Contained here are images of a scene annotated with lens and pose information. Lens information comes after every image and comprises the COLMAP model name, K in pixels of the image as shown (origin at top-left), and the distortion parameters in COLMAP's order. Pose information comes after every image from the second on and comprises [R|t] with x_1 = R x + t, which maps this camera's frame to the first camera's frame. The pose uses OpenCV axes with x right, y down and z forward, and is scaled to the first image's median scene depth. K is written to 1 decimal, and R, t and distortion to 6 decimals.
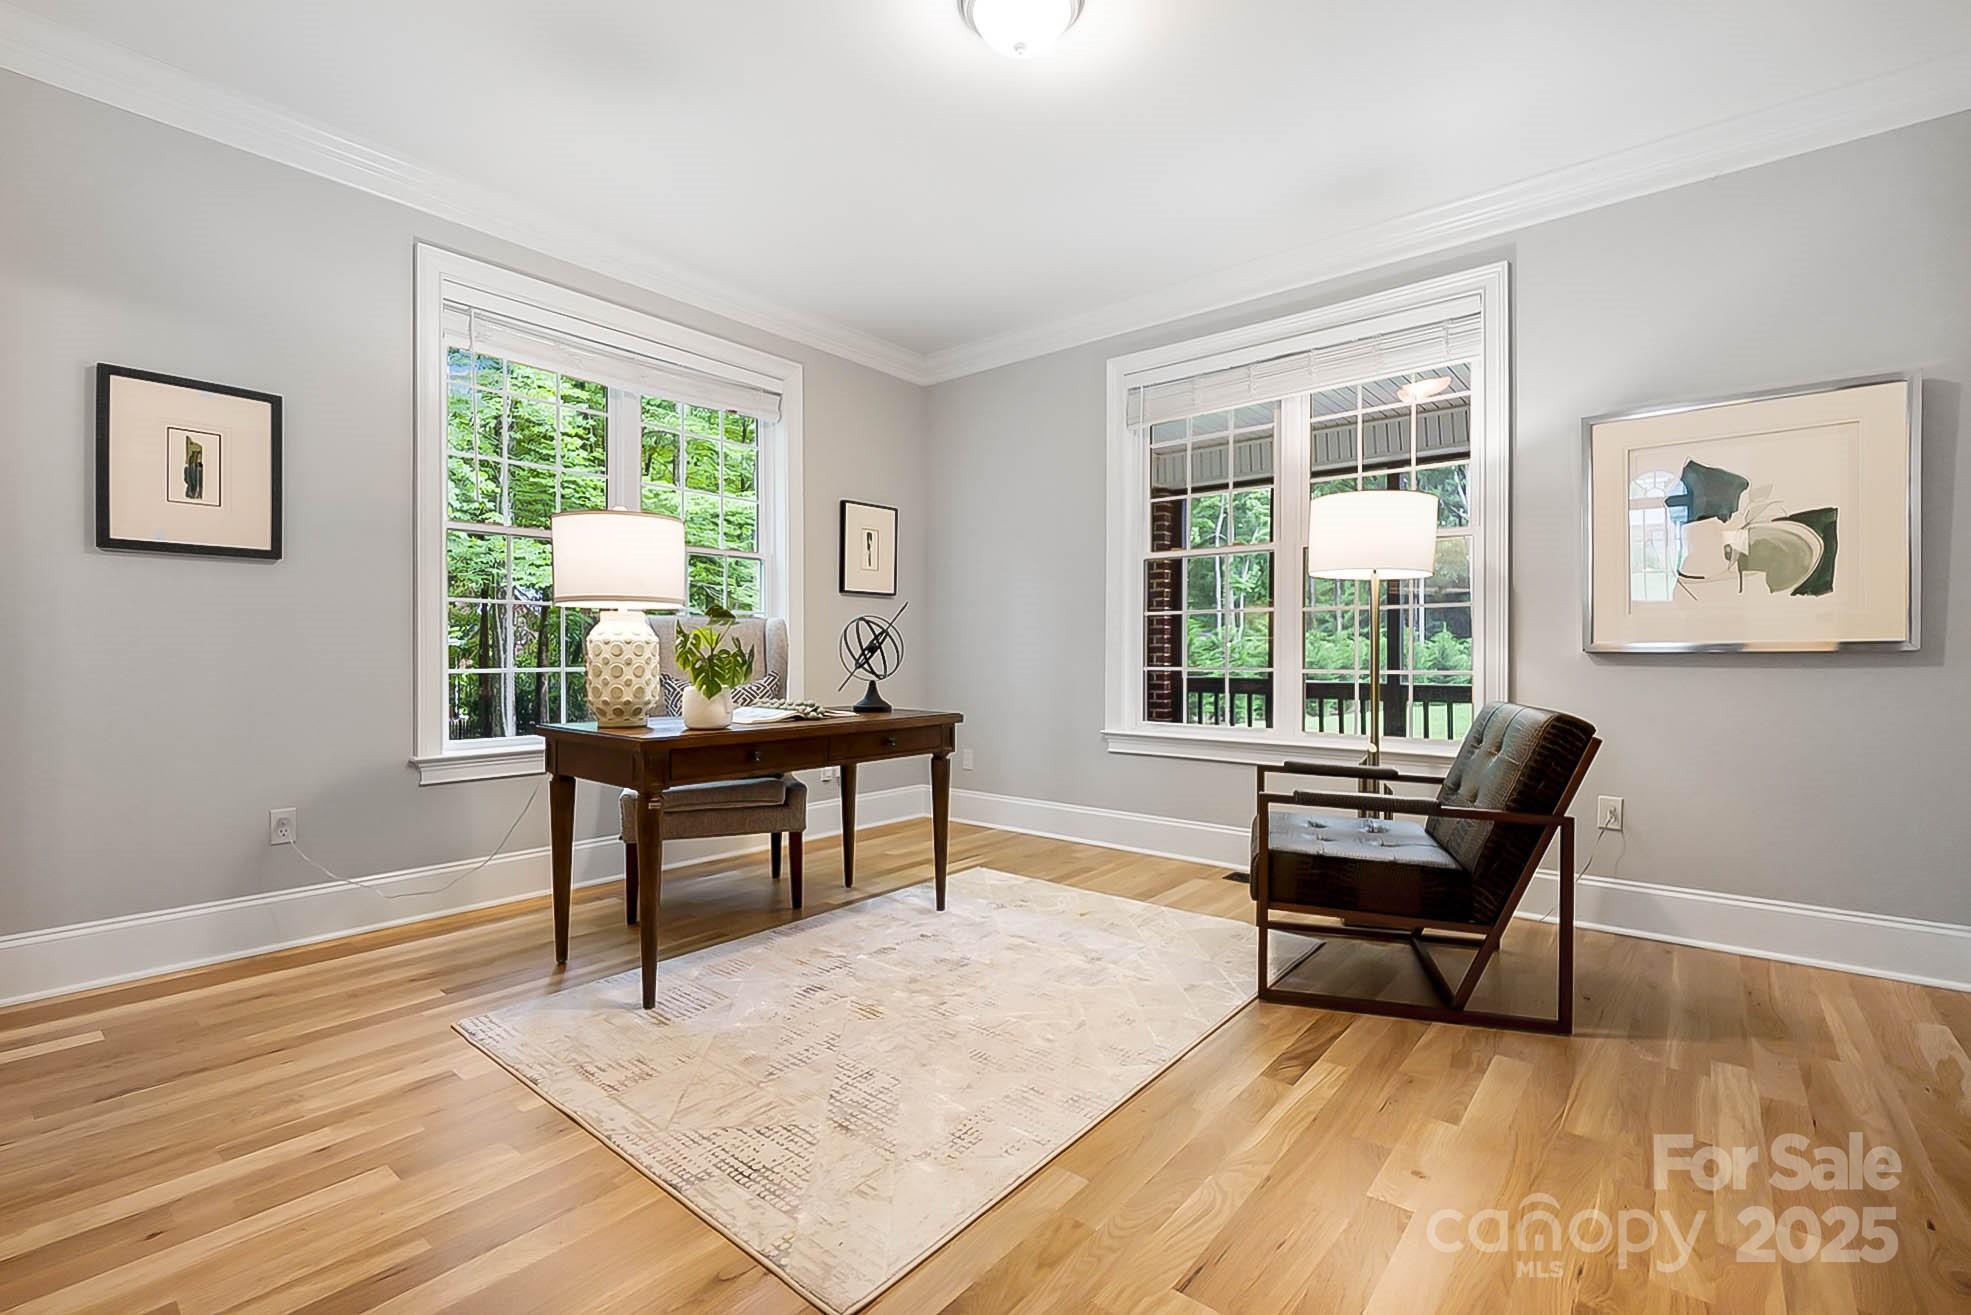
lens RADIAL K [[865.6, 0, 965.7], [0, 865.6, 661.3], [0, 0, 1]] dist [-0.001293, -0.000501]
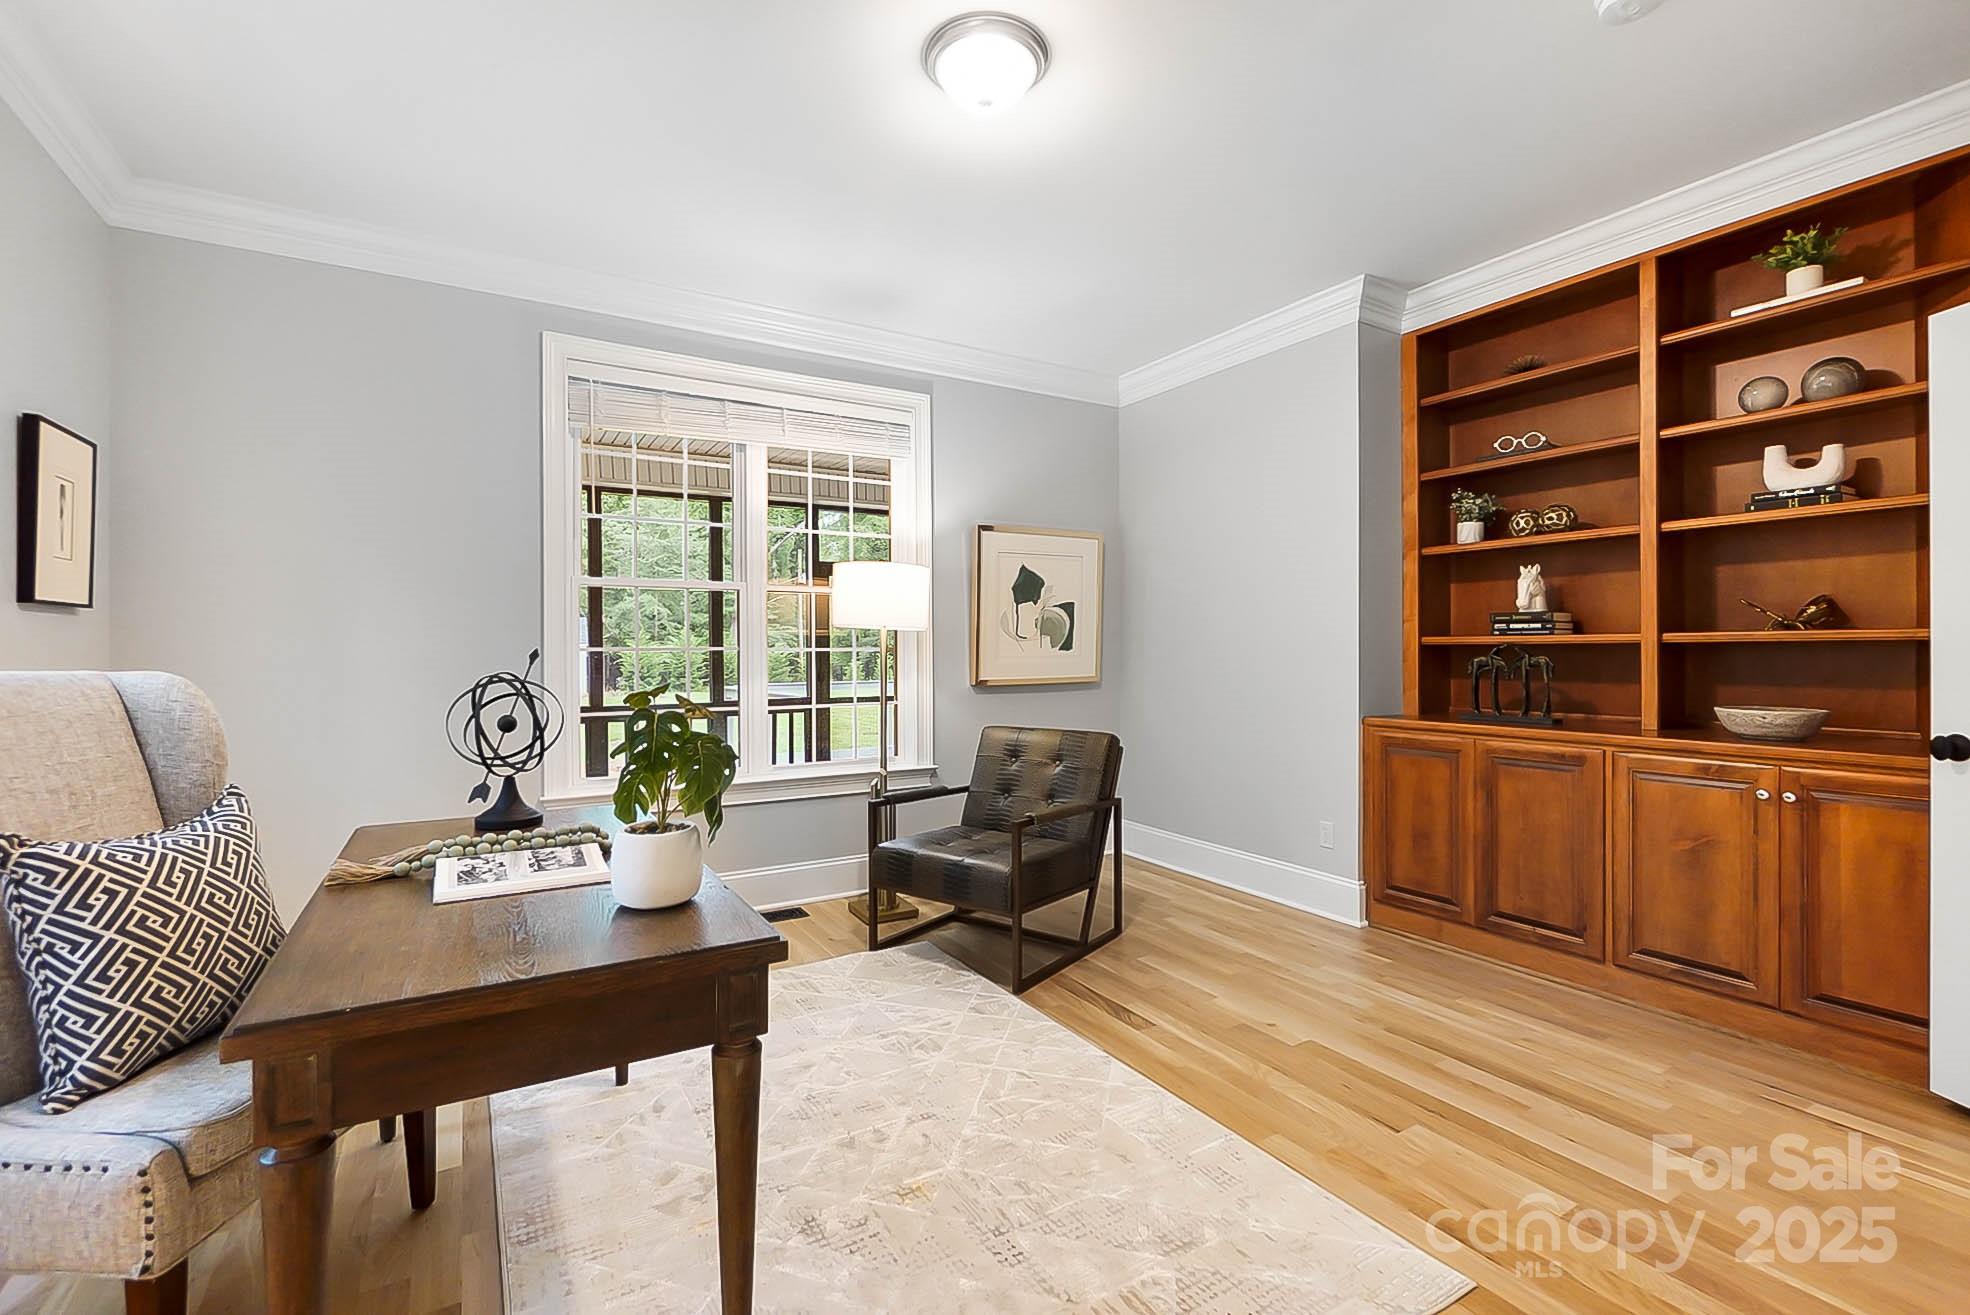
lens RADIAL K [[865.2, 0, 969.8], [0, 865.2, 643.1], [0, 0, 1]] dist [-0.001293, -0.000501]
pose [[0.324274, -0.000141, 0.945963, -0.733048], [0.010508, 0.999939, -0.003453, -0.084546], [-0.945905, 0.011060, 0.324256, 0.591036]]
